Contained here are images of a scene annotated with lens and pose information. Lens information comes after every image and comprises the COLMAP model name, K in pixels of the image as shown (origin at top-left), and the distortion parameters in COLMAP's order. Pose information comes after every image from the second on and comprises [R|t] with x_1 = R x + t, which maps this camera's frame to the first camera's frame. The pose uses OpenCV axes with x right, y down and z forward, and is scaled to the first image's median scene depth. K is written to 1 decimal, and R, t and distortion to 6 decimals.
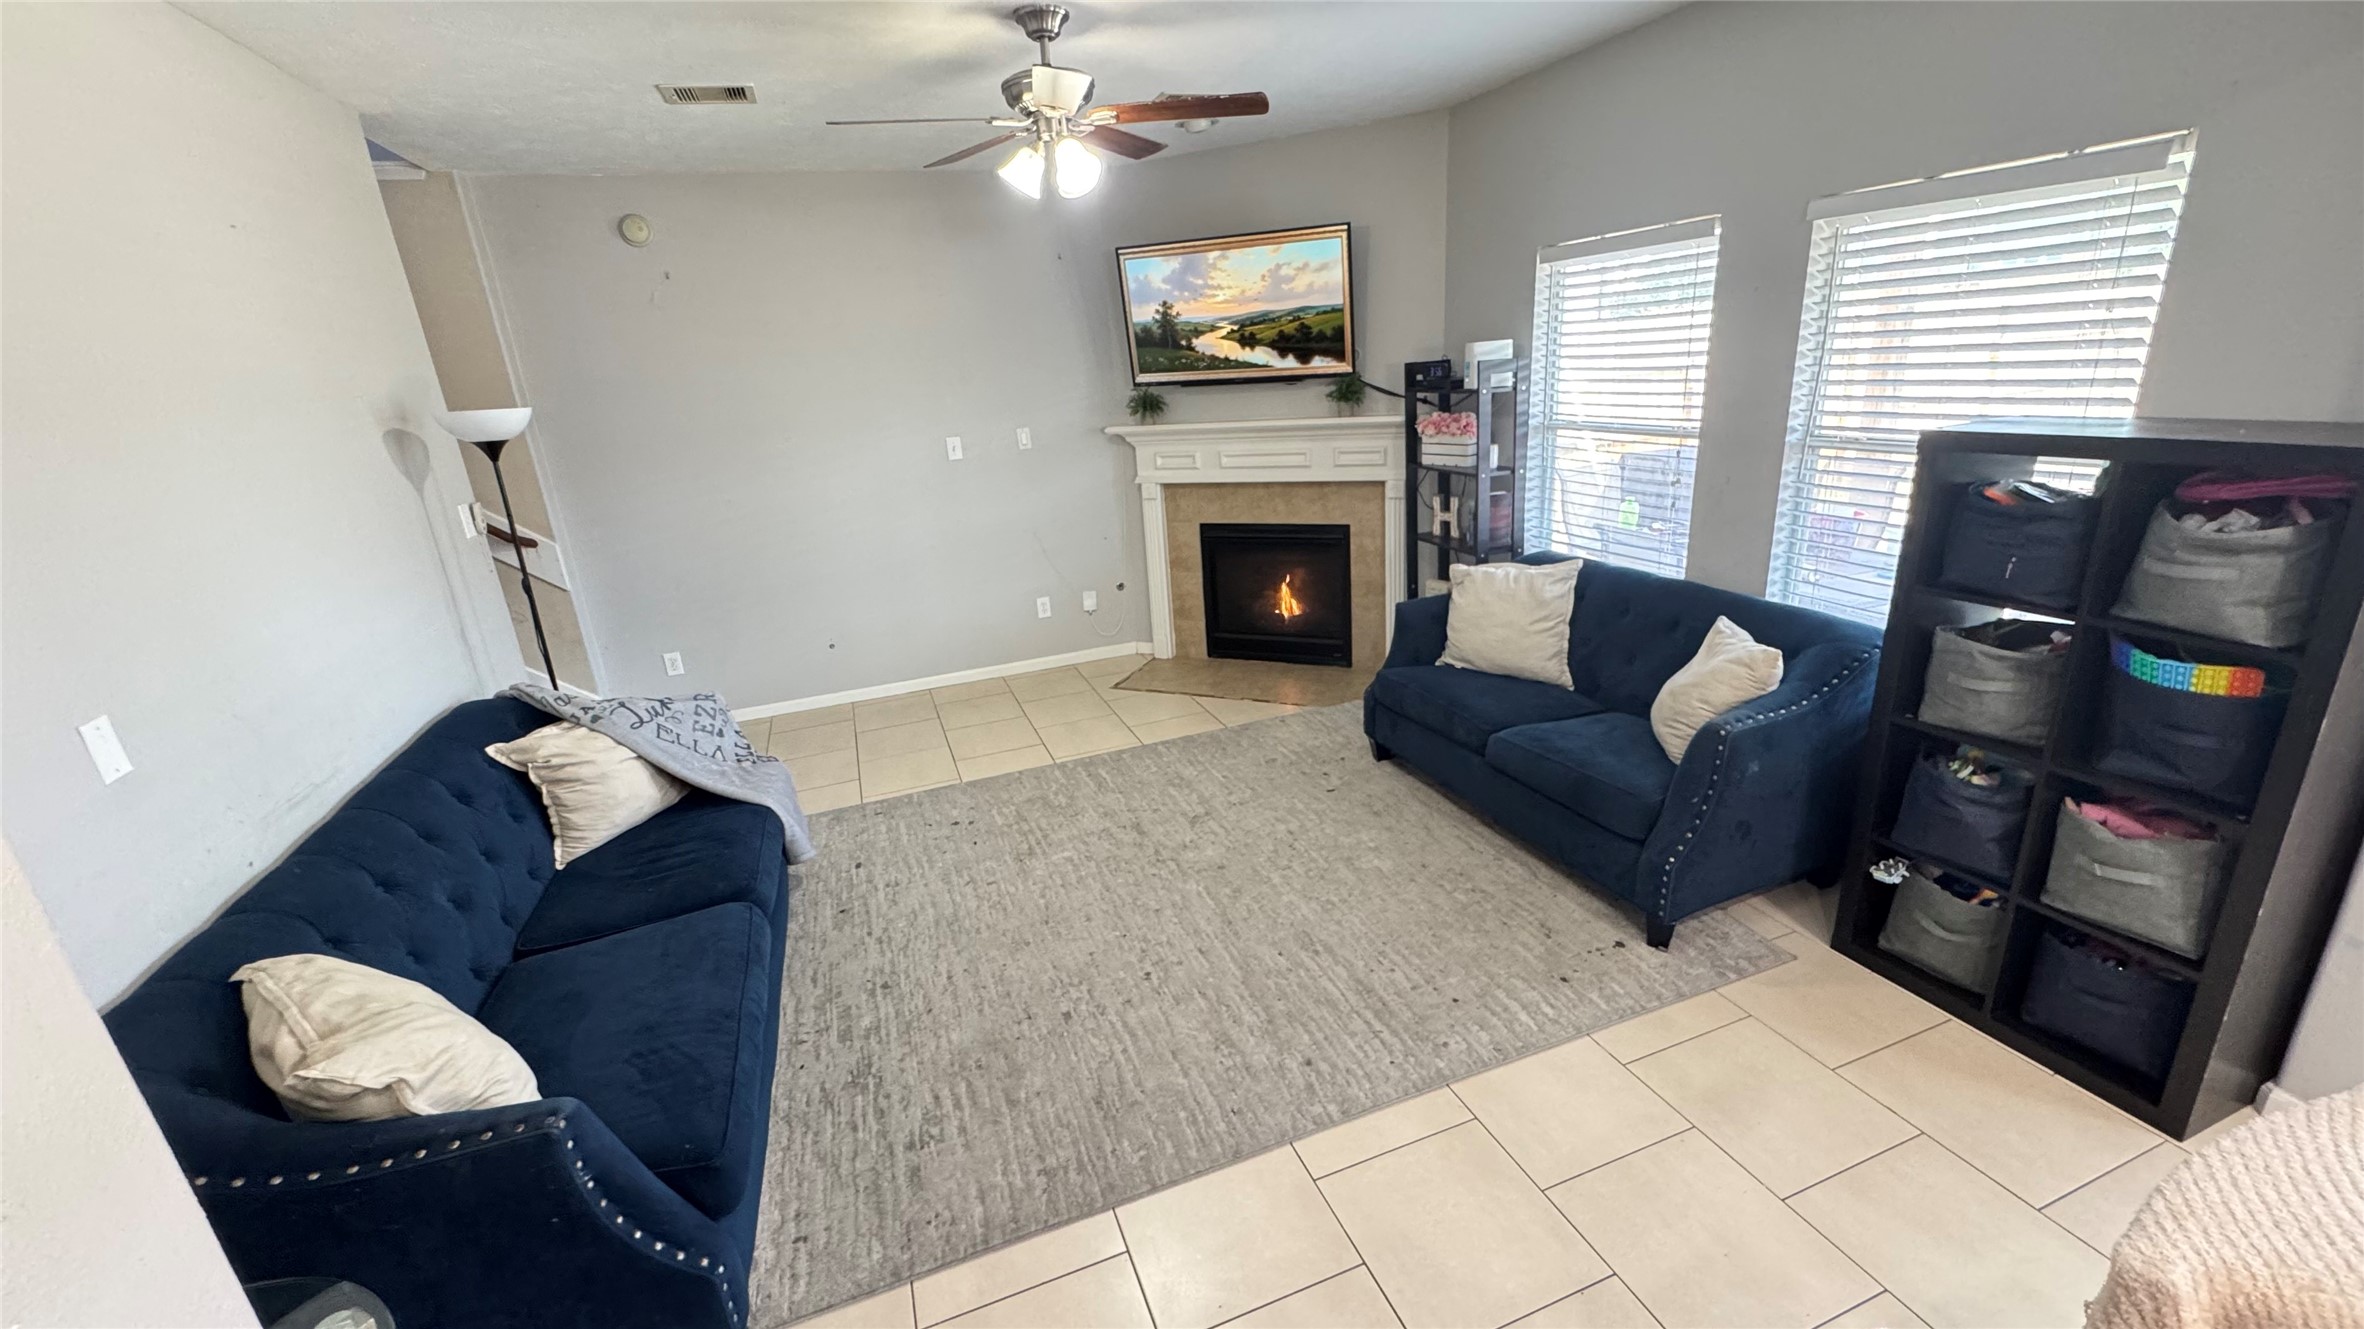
lens RADIAL K [[965.4, 0, 1173.2], [0, 965.4, 665.1], [0, 0, 1]] dist [0.003803, 0.000370]
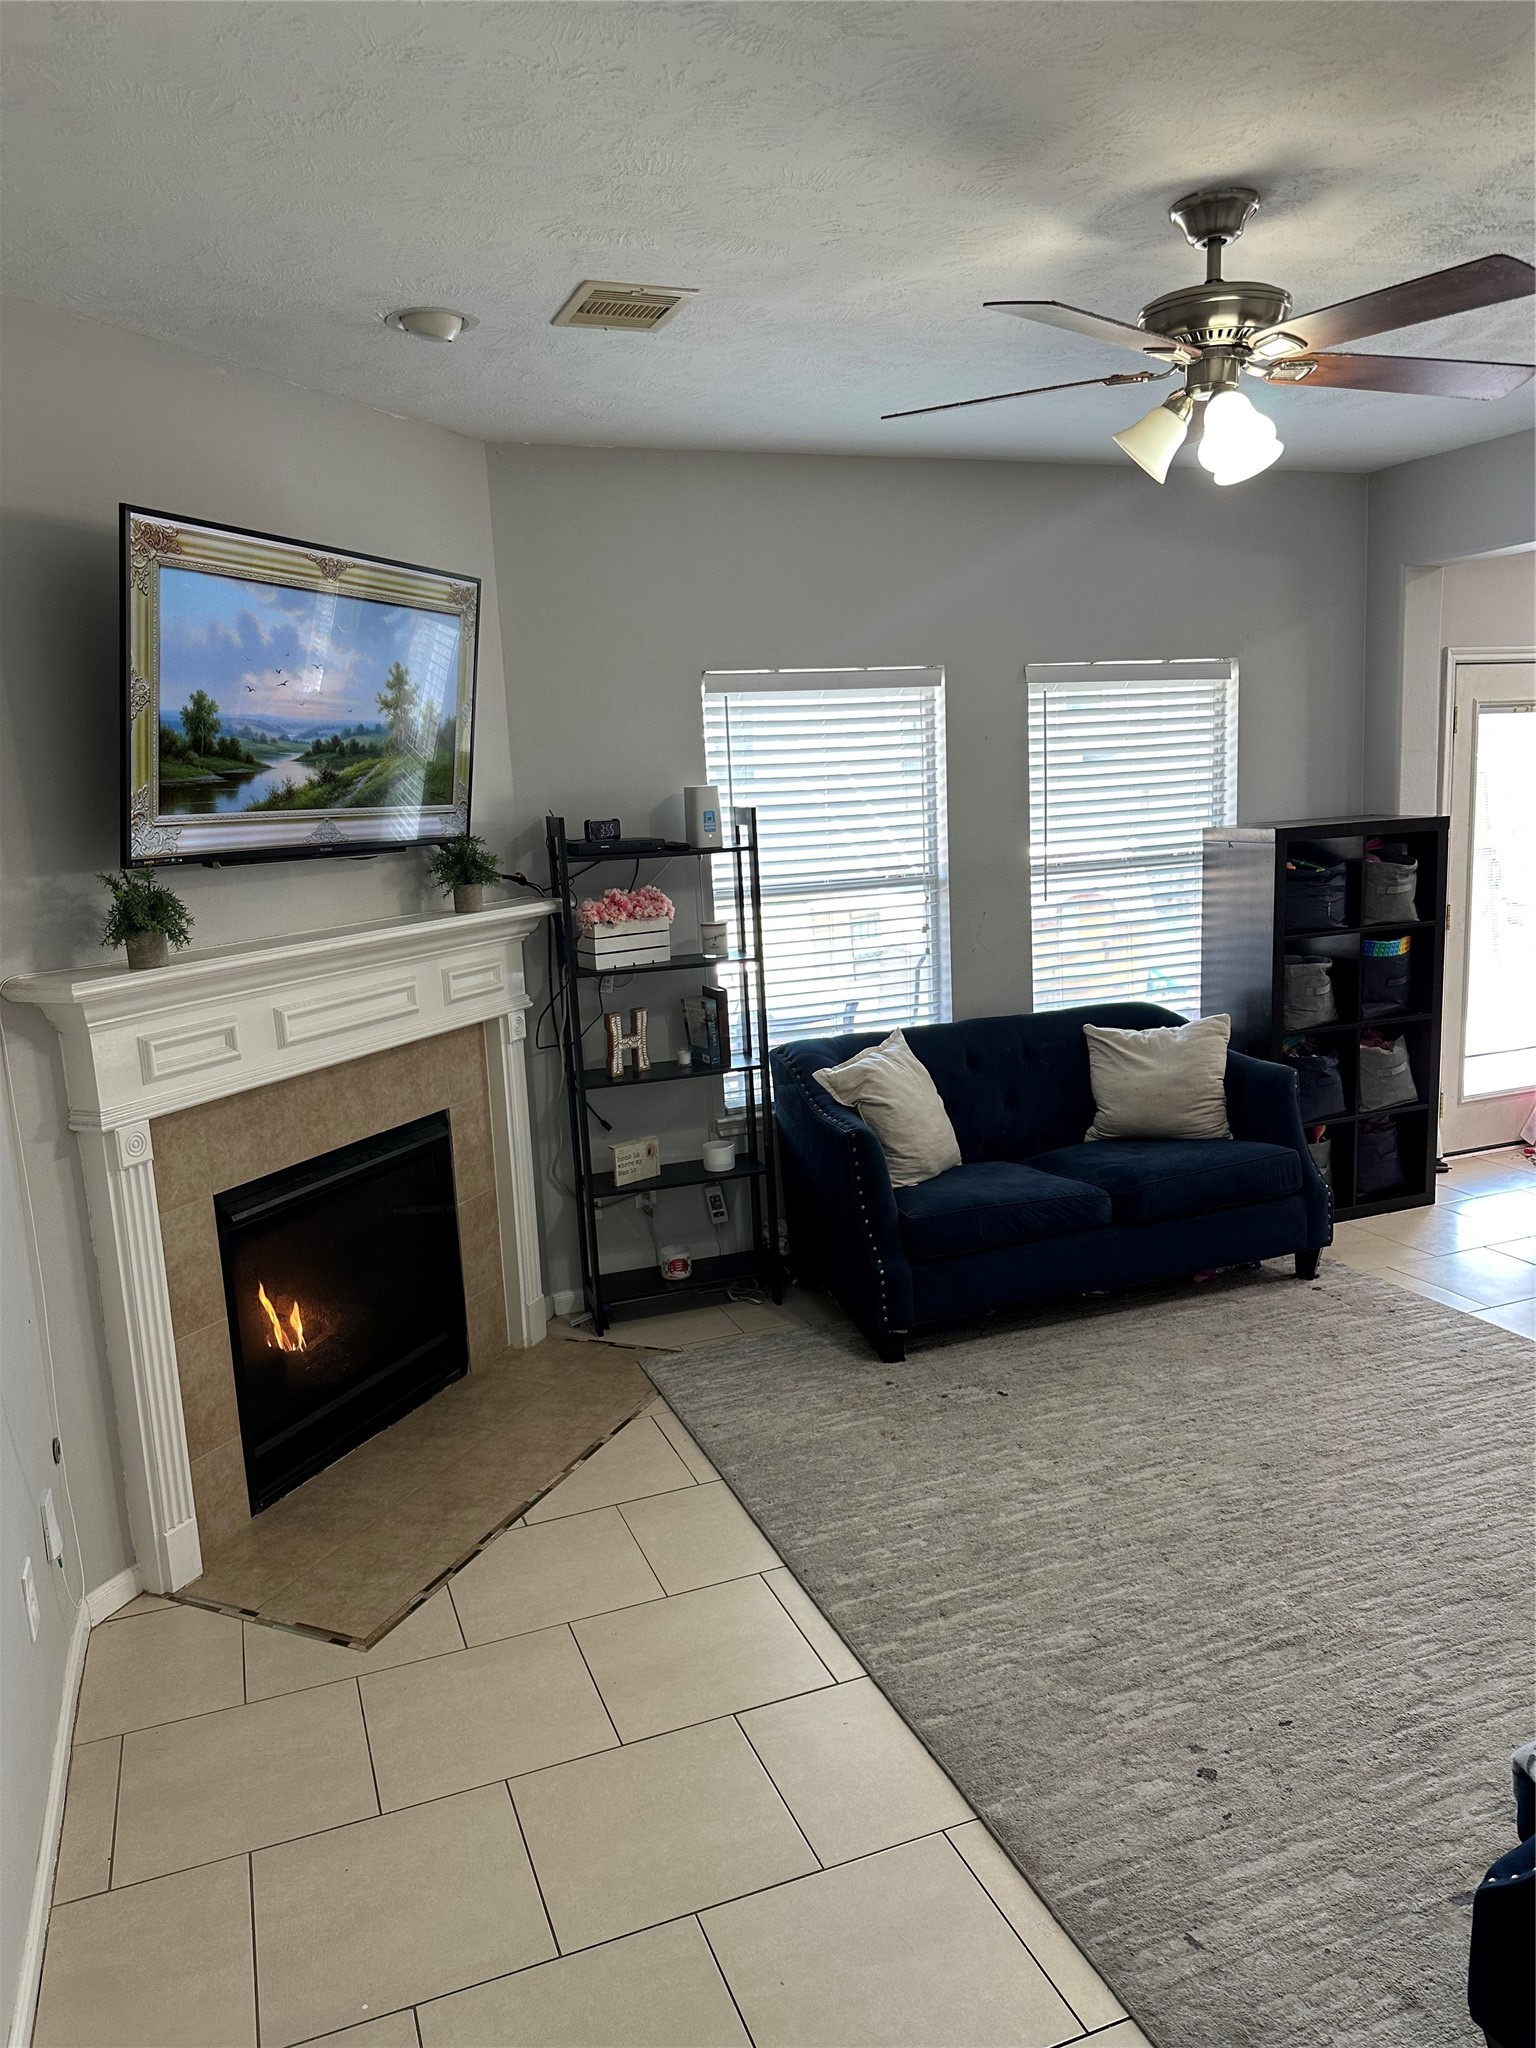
lens RADIAL K [[1412.7, 0, 761.2], [0, 1412.7, 1032.7], [0, 0, 1]] dist [0.026583, -0.001896]
pose [[-0.003608, -0.101788, 0.994800, -0.681664], [0.359997, 0.927975, 0.096257, -0.222668], [-0.932947, 0.358472, 0.033295, 0.888050]]
